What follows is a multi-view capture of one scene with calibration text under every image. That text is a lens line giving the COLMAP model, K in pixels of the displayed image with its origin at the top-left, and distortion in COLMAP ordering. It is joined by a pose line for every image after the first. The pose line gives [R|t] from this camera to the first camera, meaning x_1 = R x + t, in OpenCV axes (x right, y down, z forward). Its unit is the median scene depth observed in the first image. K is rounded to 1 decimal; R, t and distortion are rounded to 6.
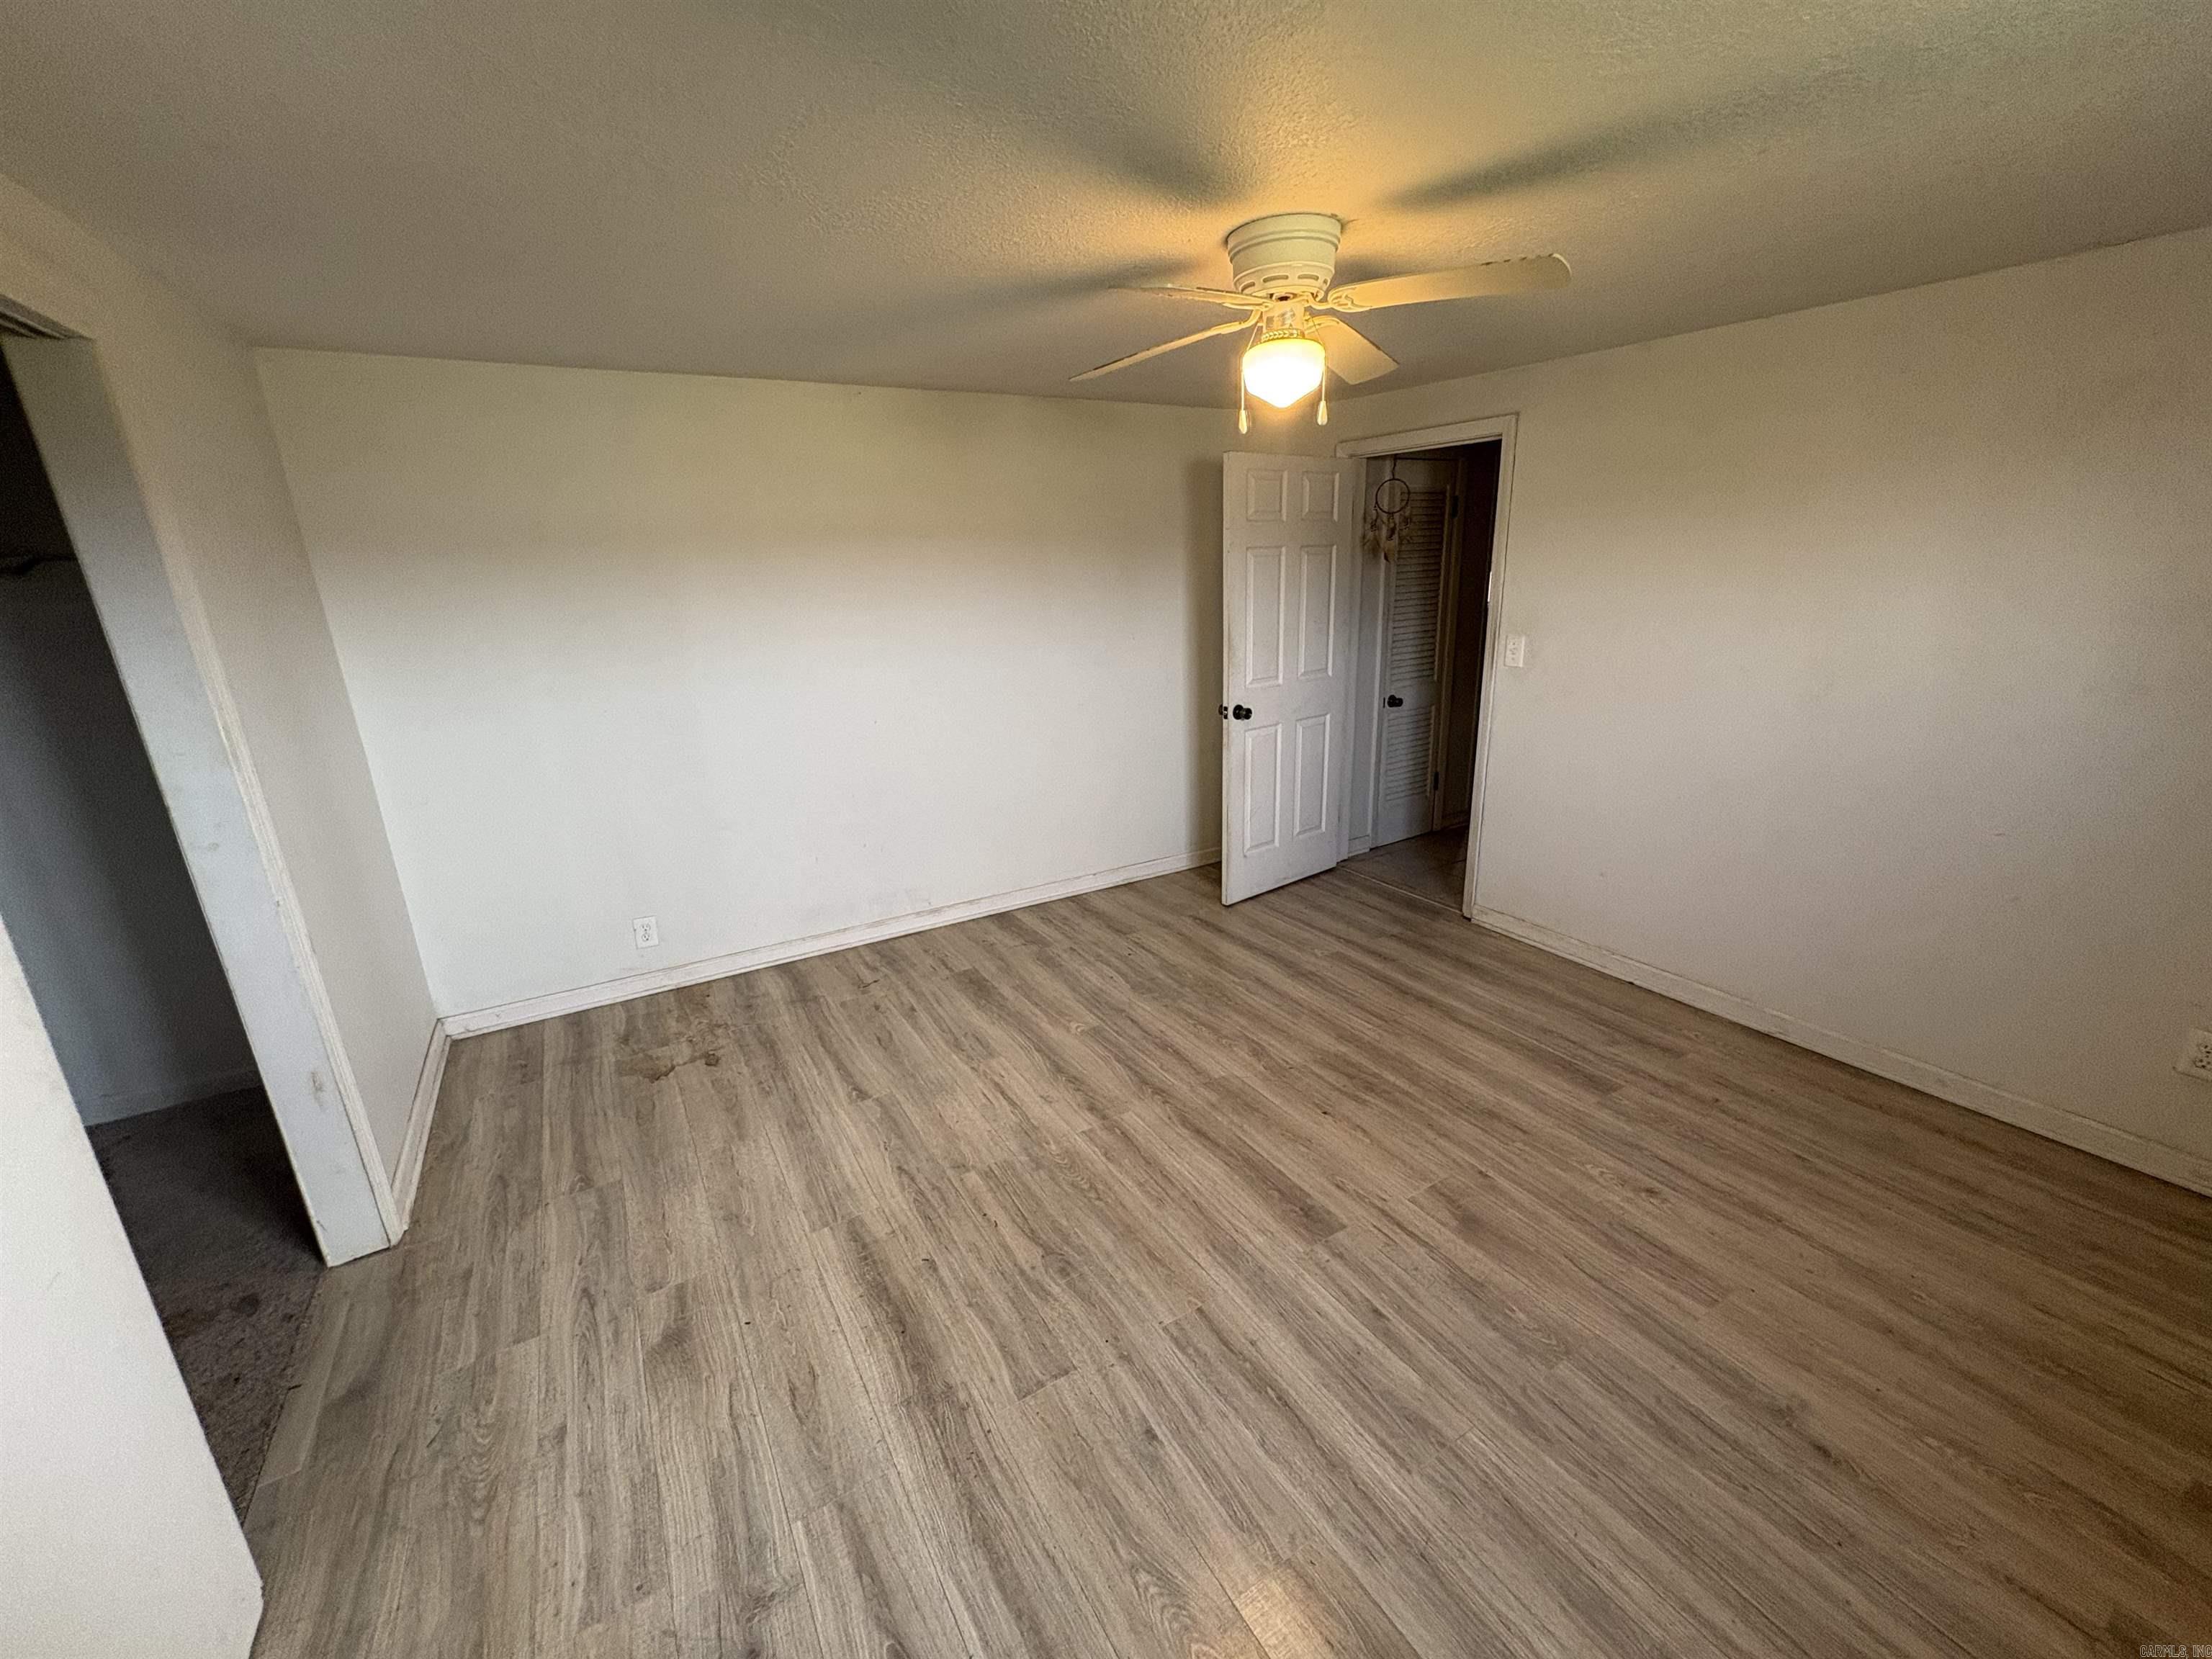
lens RADIAL K [[903.8, 0, 1109.1], [0, 903.8, 829.6], [0, 0, 1]] dist [0.000424, 0.000070]
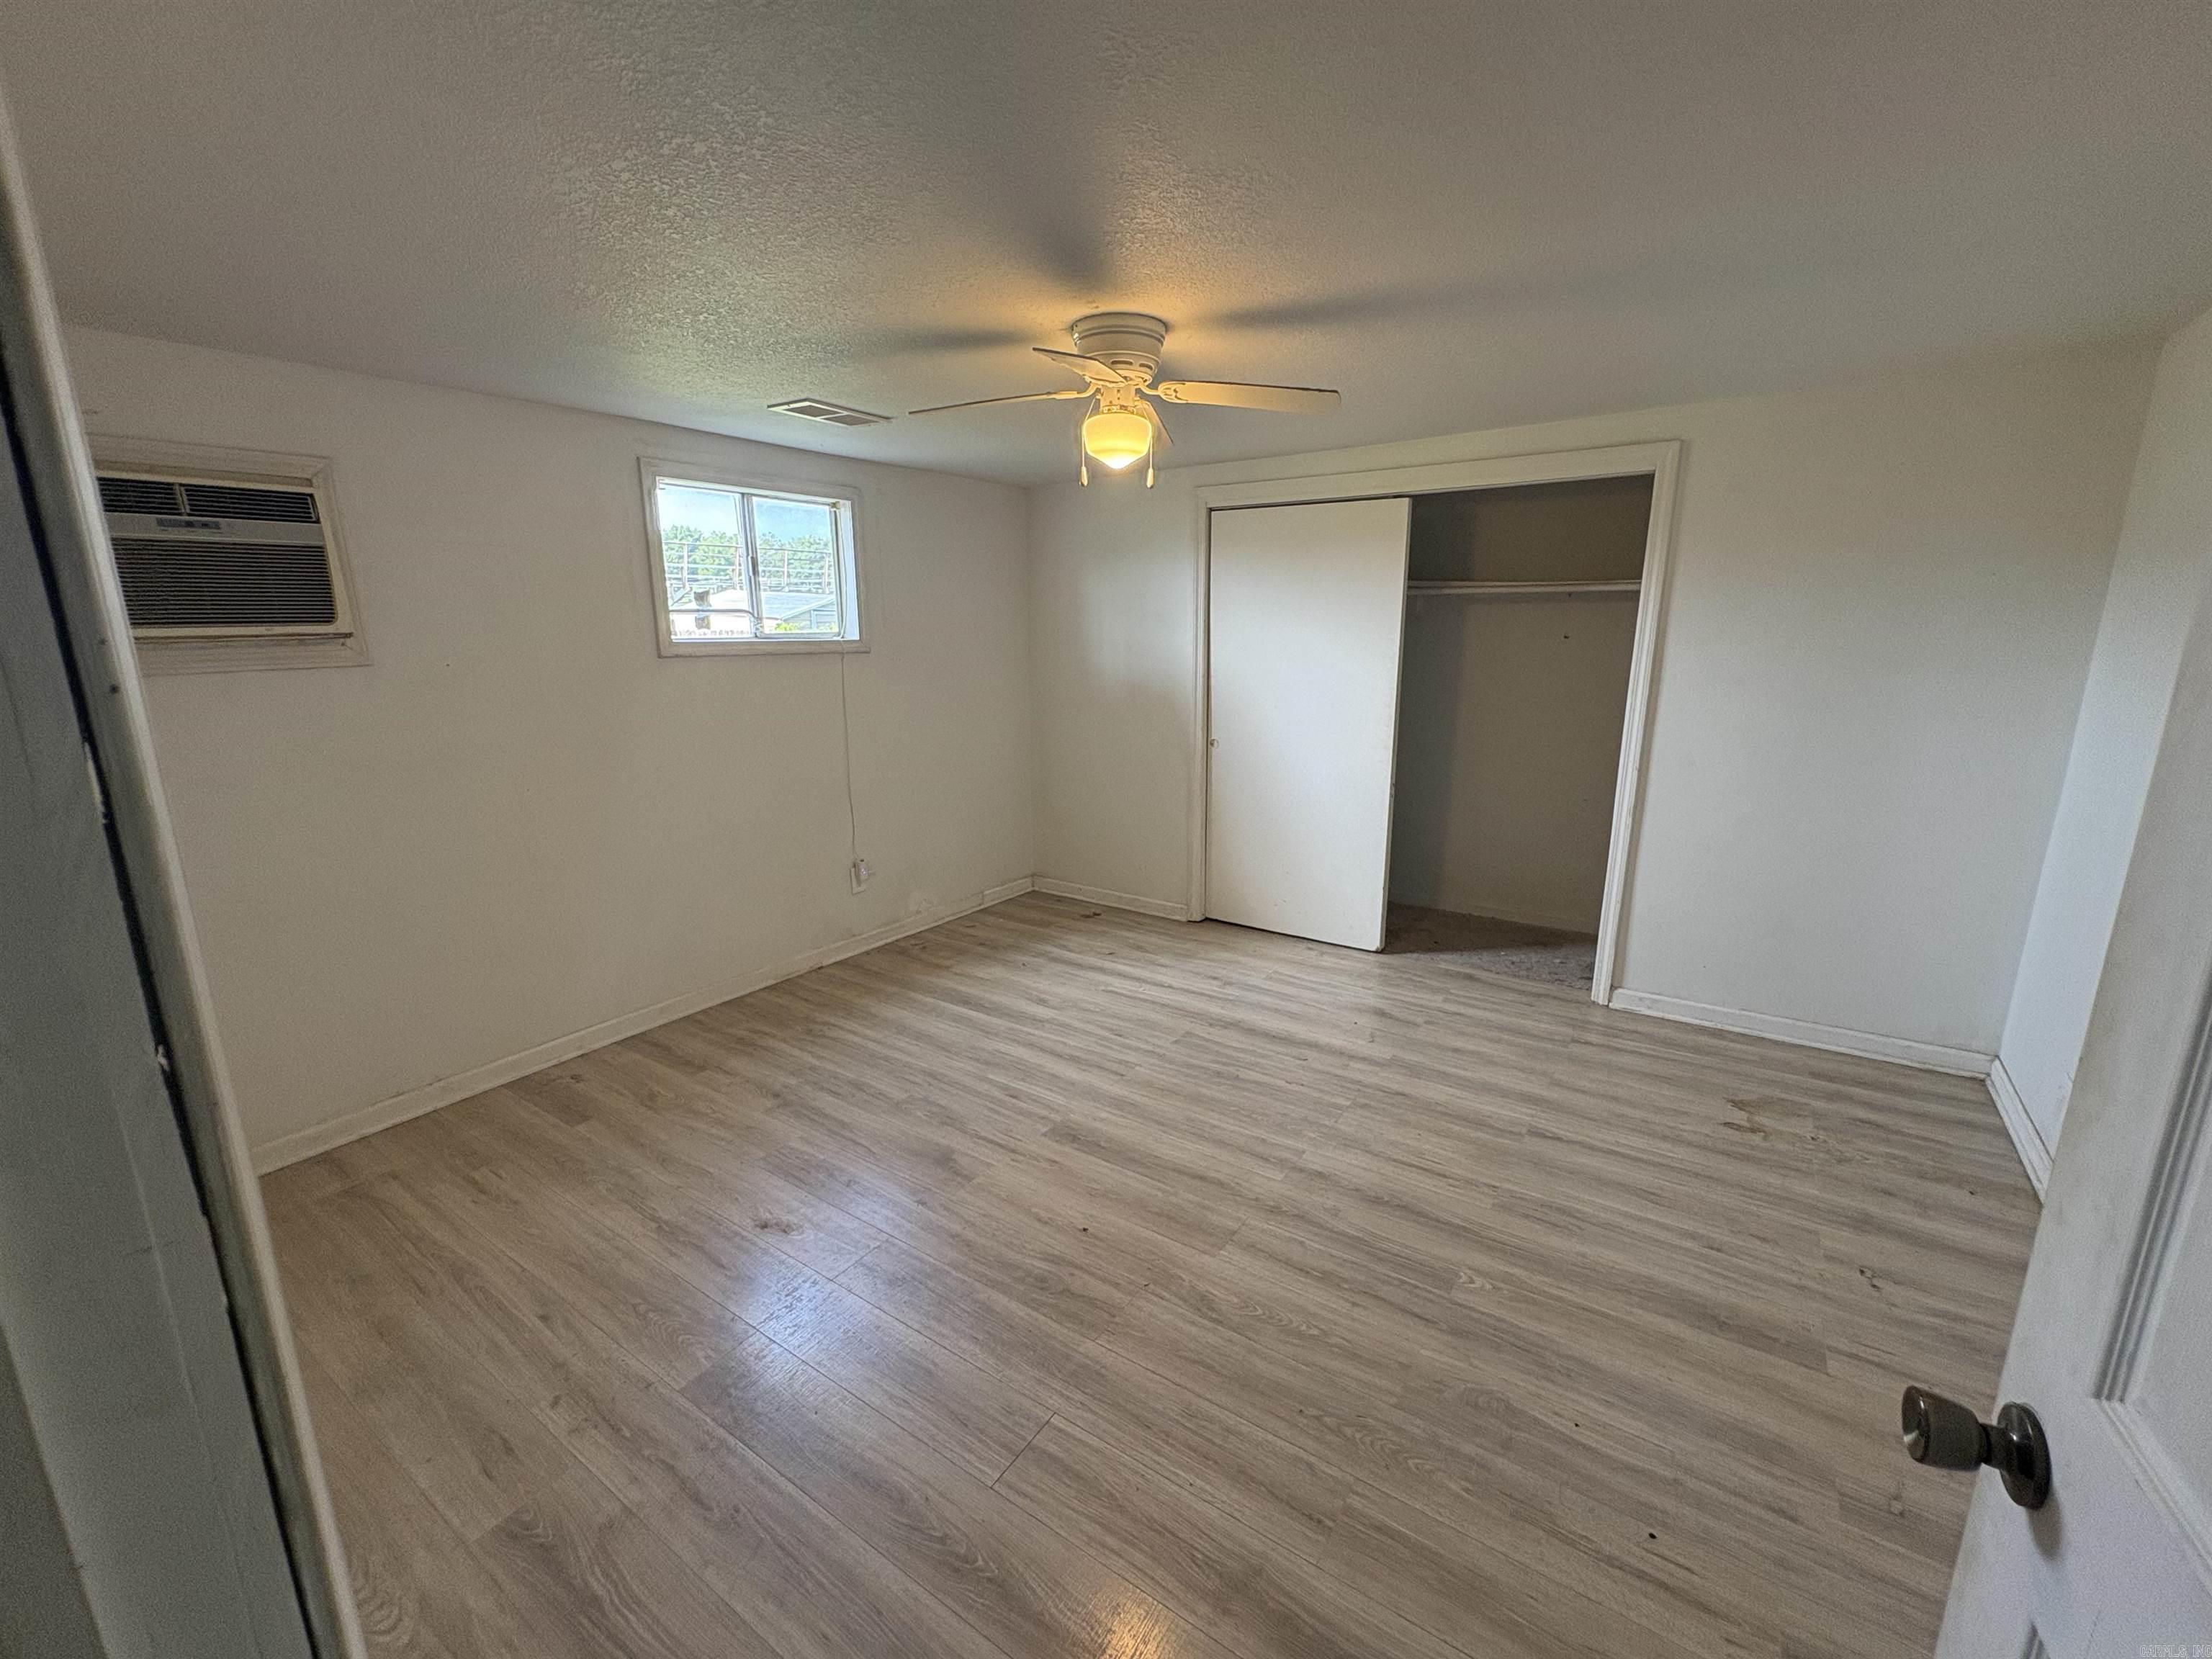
lens RADIAL K [[903.8, 0, 1111.3], [0, 903.8, 829.0], [0, 0, 1]] dist [0.000424, 0.000070]
pose [[-0.909153, 0.129654, -0.395767, 0.575385], [-0.083372, 0.874406, 0.477978, -0.493696], [0.408032, 0.467551, -0.784159, 1.706204]]
